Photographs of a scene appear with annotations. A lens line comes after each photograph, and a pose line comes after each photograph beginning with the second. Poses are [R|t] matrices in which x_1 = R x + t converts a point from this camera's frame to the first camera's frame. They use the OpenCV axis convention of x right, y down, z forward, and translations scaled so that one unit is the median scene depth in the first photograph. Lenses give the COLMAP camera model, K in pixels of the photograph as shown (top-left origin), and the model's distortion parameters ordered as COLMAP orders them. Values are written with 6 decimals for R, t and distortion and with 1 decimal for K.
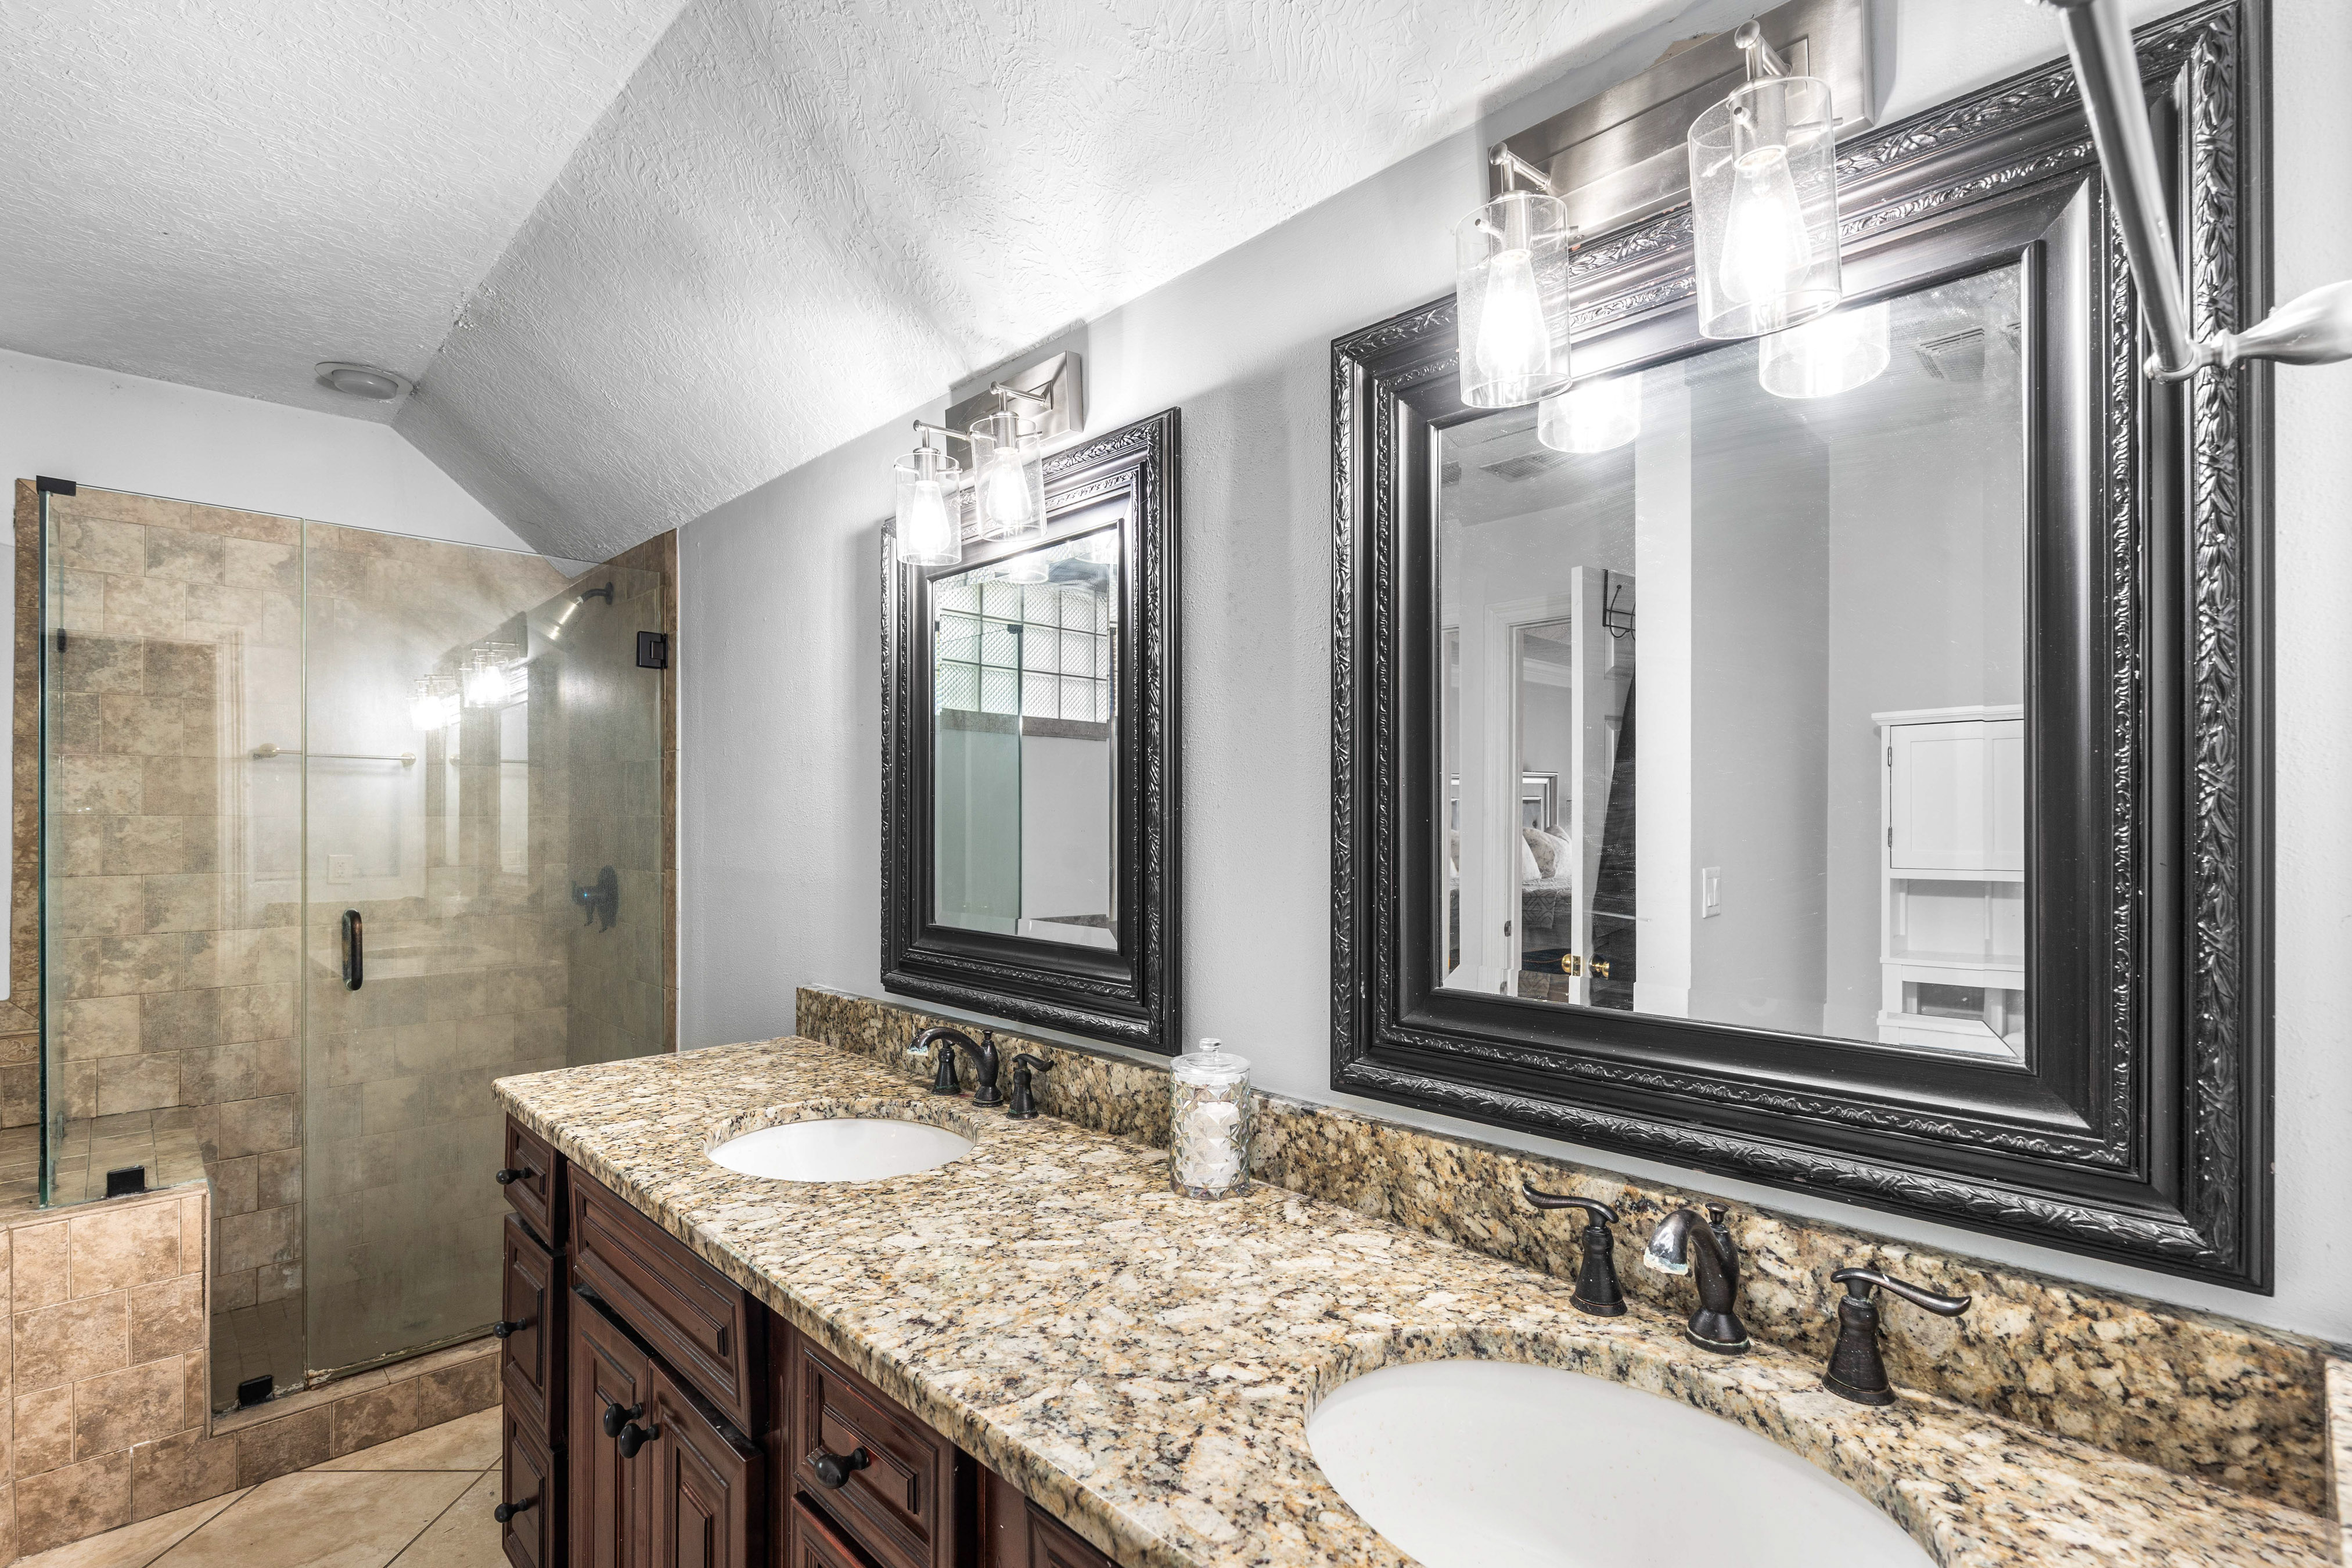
lens RADIAL K [[1095.9, 0, 1177.9], [0, 1095.9, 802.1], [0, 0, 1]] dist [0.000622, -0.000070]
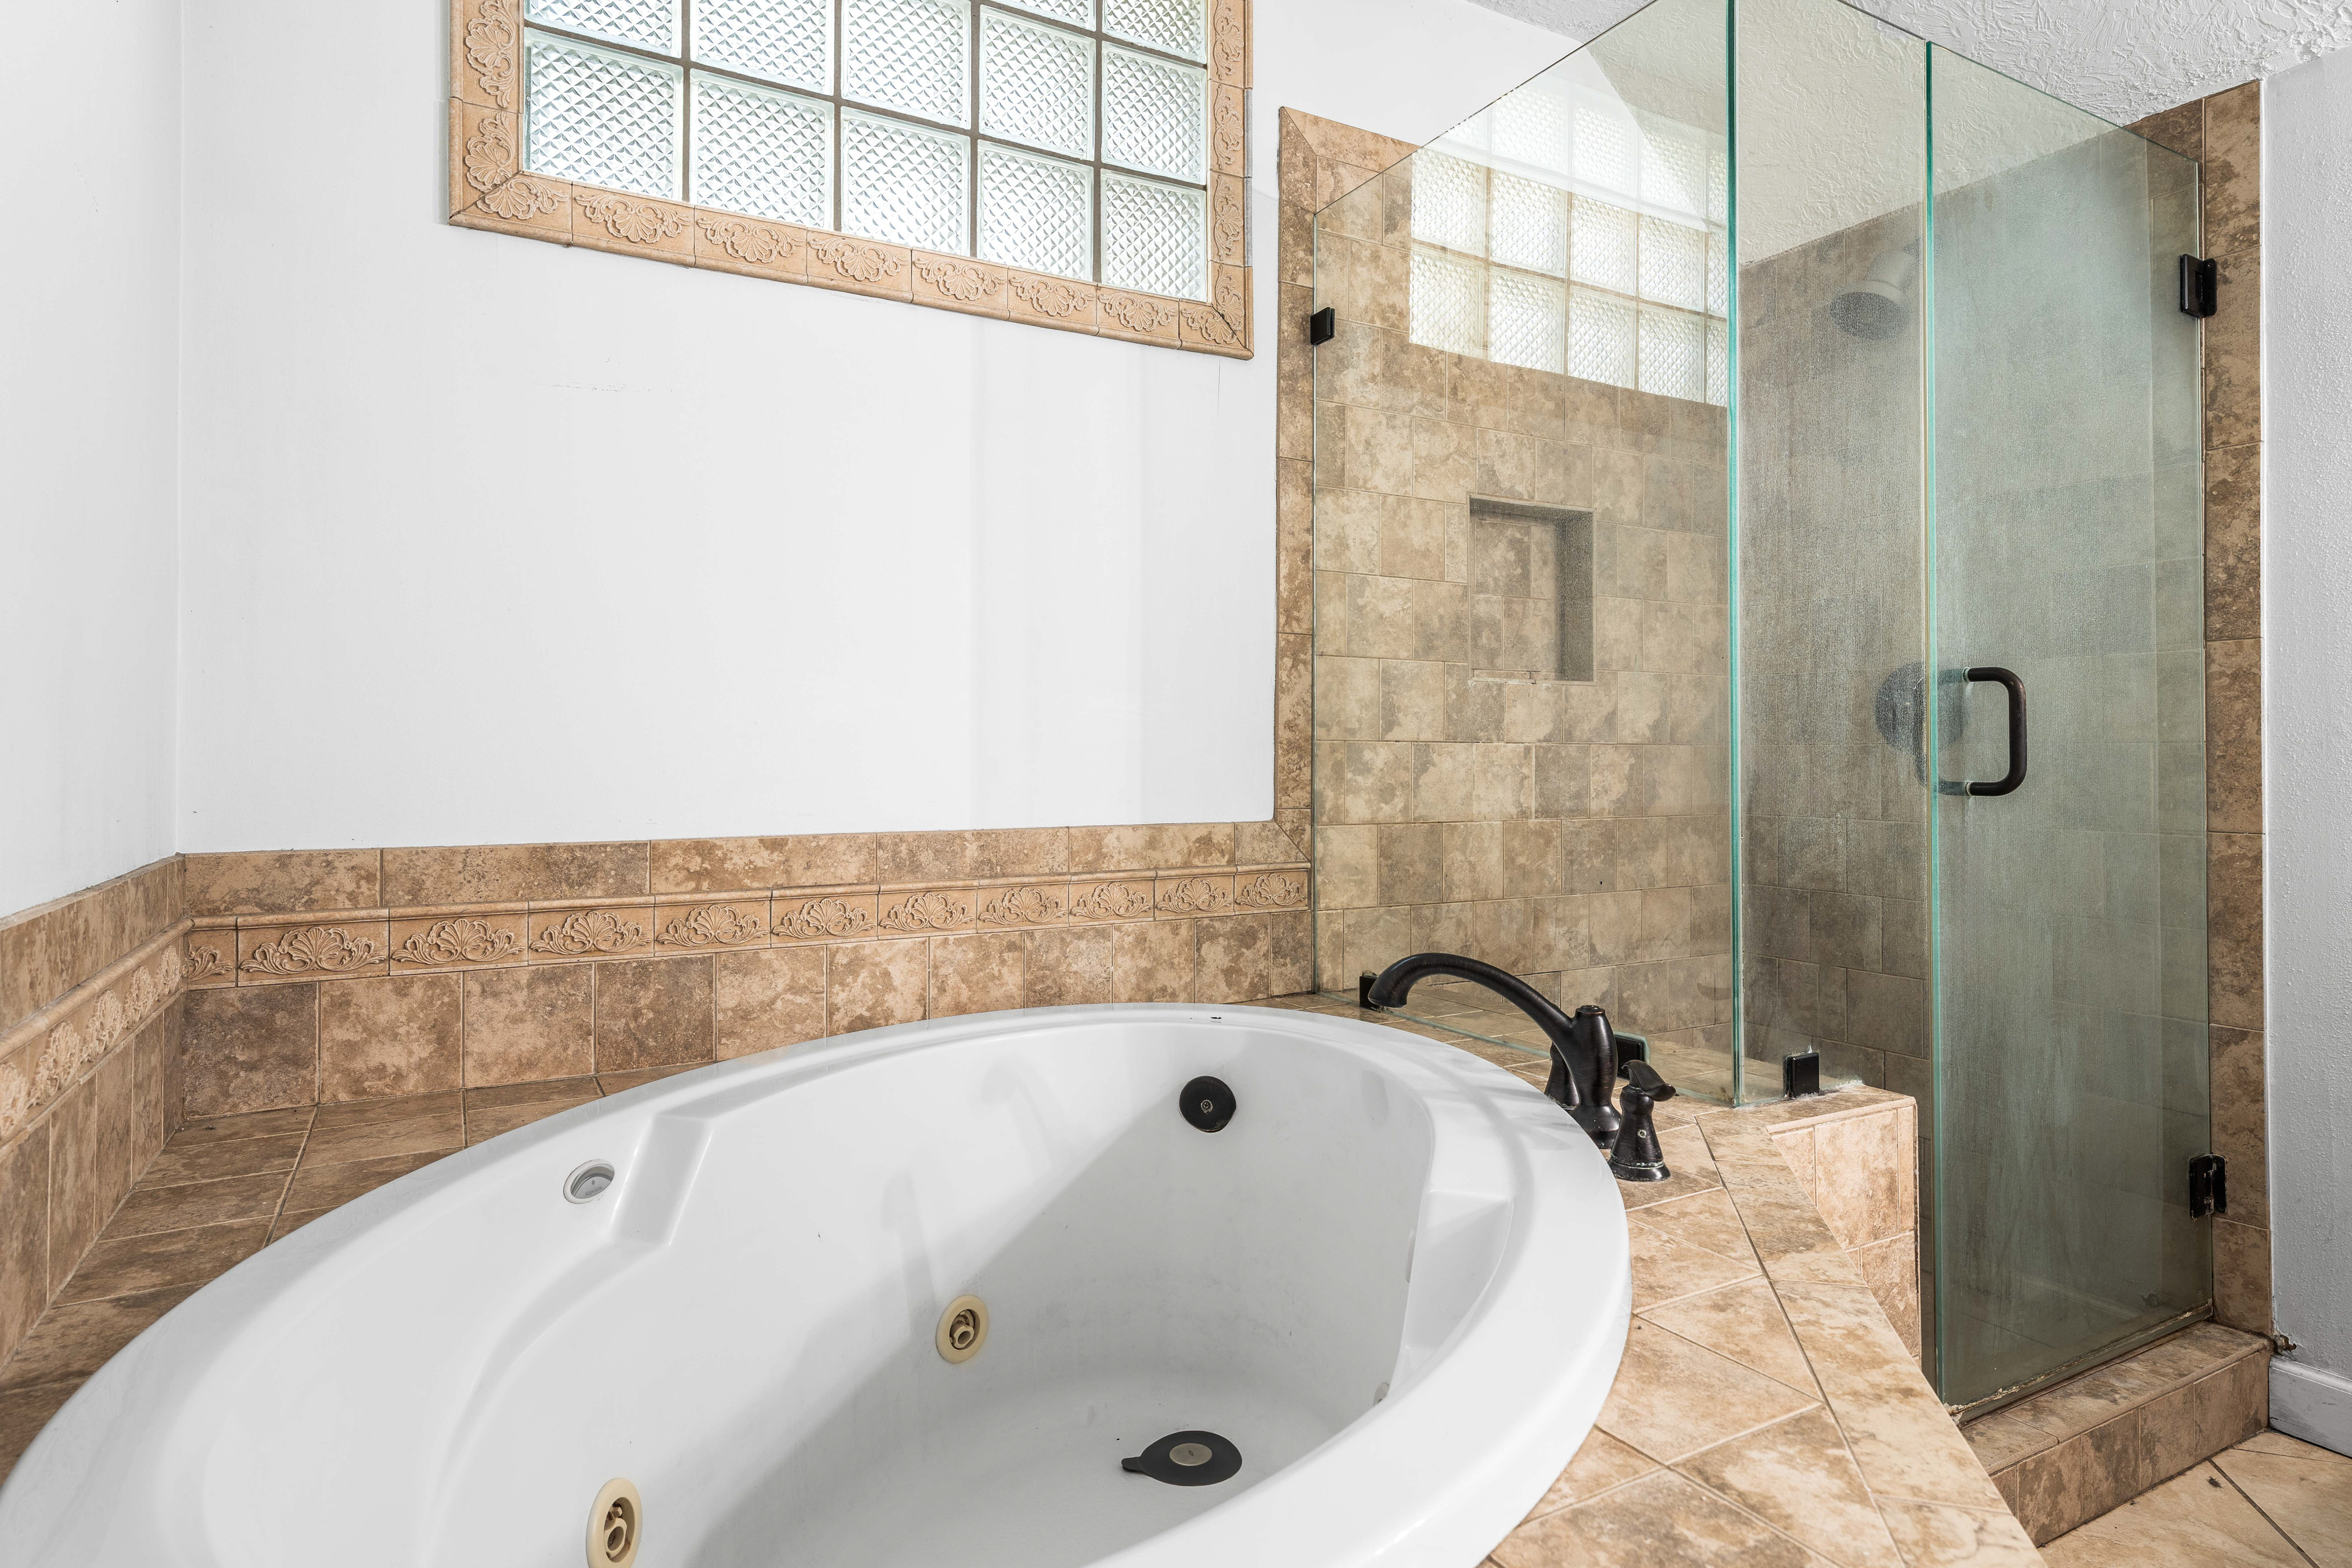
lens RADIAL K [[1287.5, 0, 1152.1], [0, 1287.5, 728.6], [0, 0, 1]] dist [-0.003593, -0.000120]
pose [[0.960474, -0.001641, -0.278364, -0.857963], [-0.000482, 0.999971, -0.007557, 0.119607], [0.278368, 0.007393, 0.960446, 0.147594]]
